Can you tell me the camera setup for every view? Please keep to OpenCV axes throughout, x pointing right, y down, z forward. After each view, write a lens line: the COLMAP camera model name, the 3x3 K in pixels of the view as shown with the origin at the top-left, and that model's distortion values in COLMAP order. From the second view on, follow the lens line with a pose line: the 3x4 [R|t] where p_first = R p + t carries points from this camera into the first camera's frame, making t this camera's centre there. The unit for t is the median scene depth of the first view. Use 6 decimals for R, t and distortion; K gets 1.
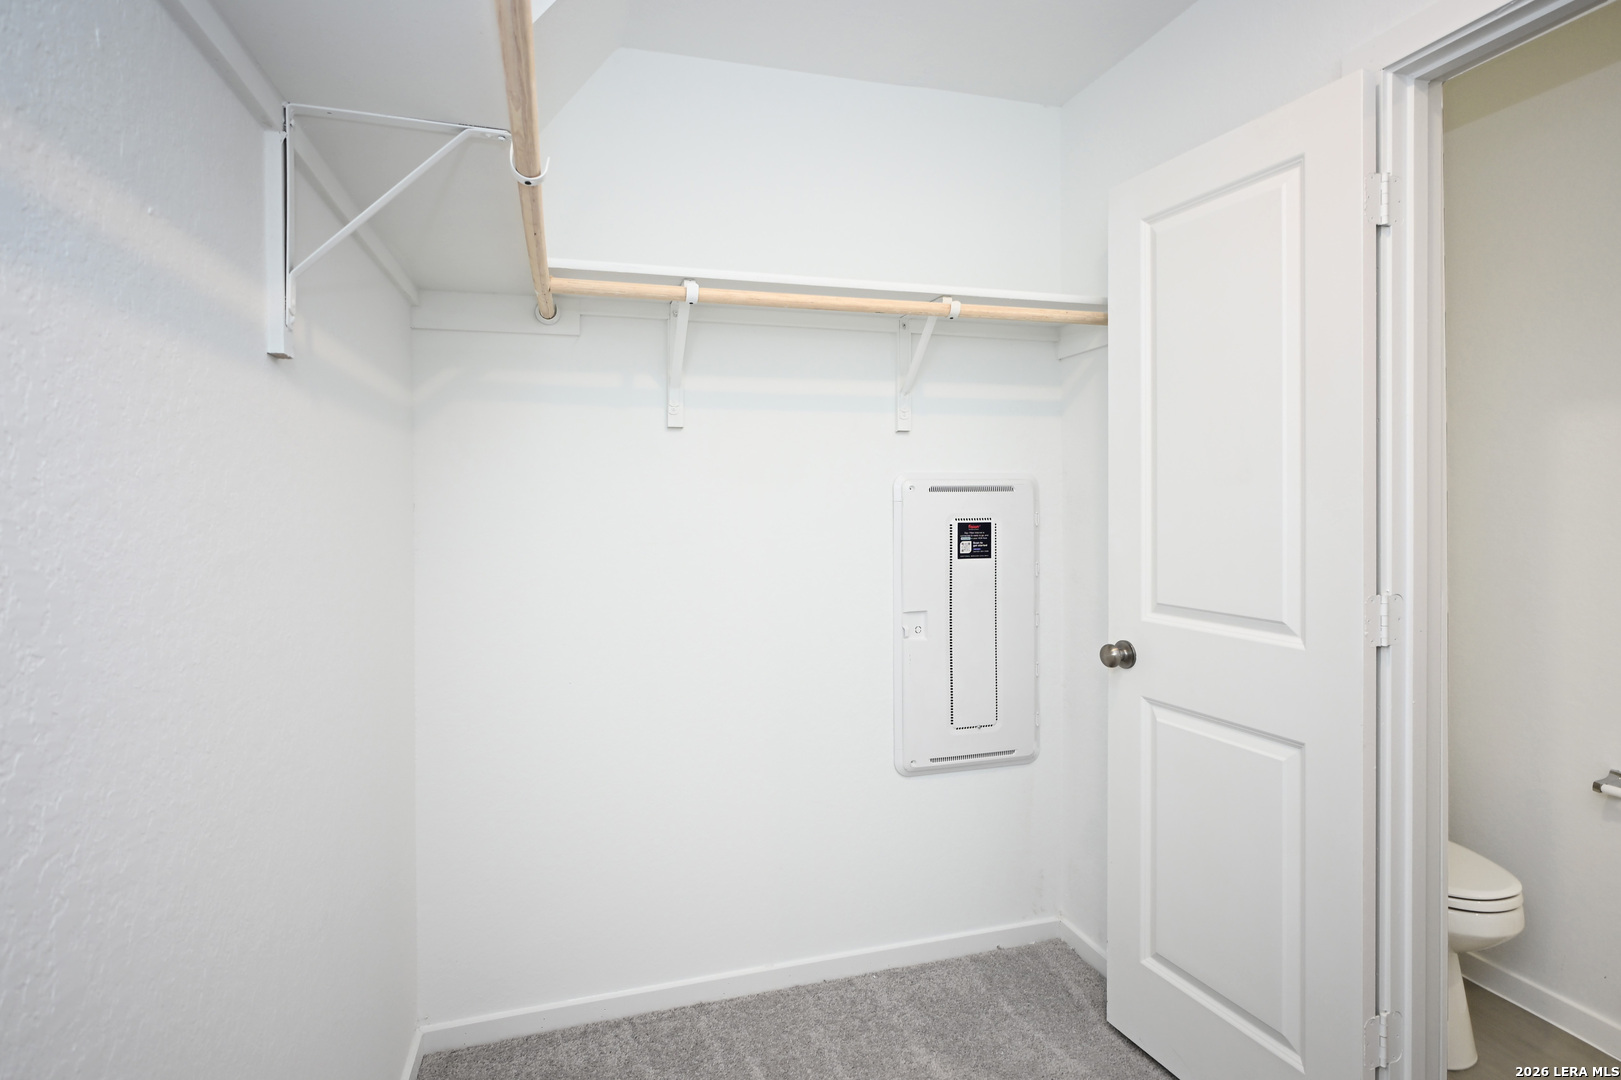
lens RADIAL K [[828.6, 0, 809.7], [0, 828.6, 518.6], [0, 0, 1]] dist [0.001196, 0.000318]
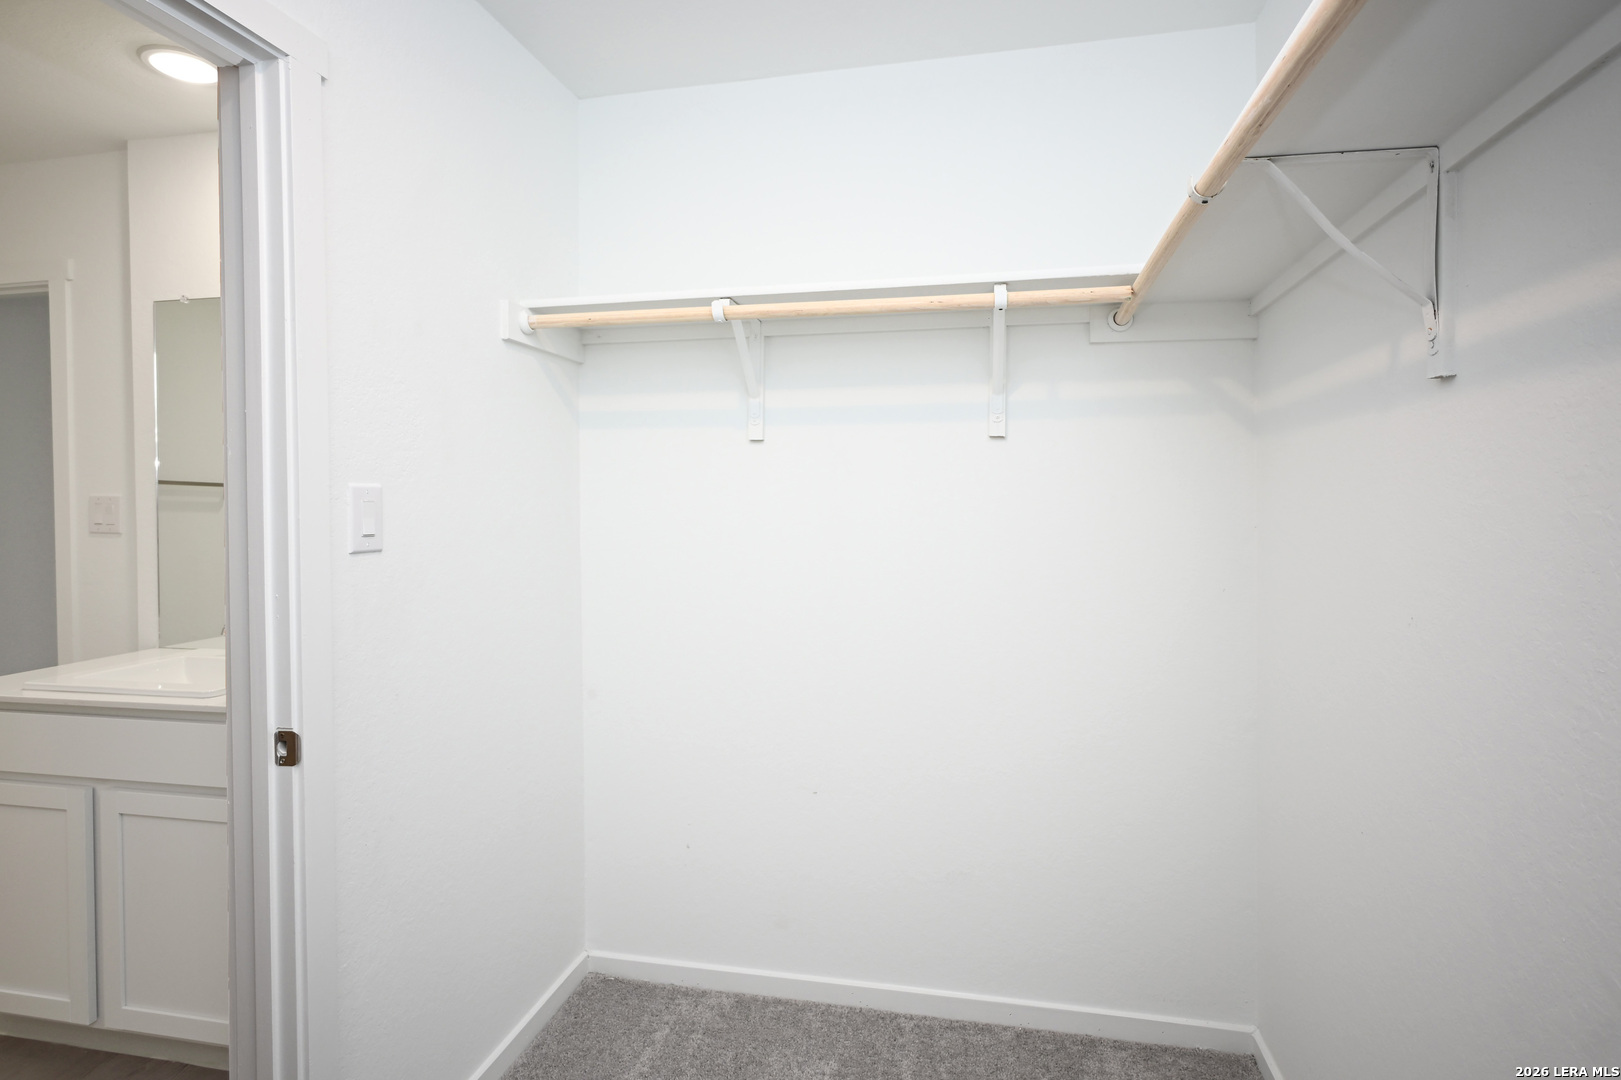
lens RADIAL K [[825.1, 0, 810.5], [0, 825.1, 540.0], [0, 0, 1]] dist [0.000954, 0.000035]
pose [[0.880504, 0.025574, -0.473349, 0.314875], [-0.019180, 0.999648, 0.018331, -0.004776], [0.473651, -0.007062, 0.880684, 0.095146]]
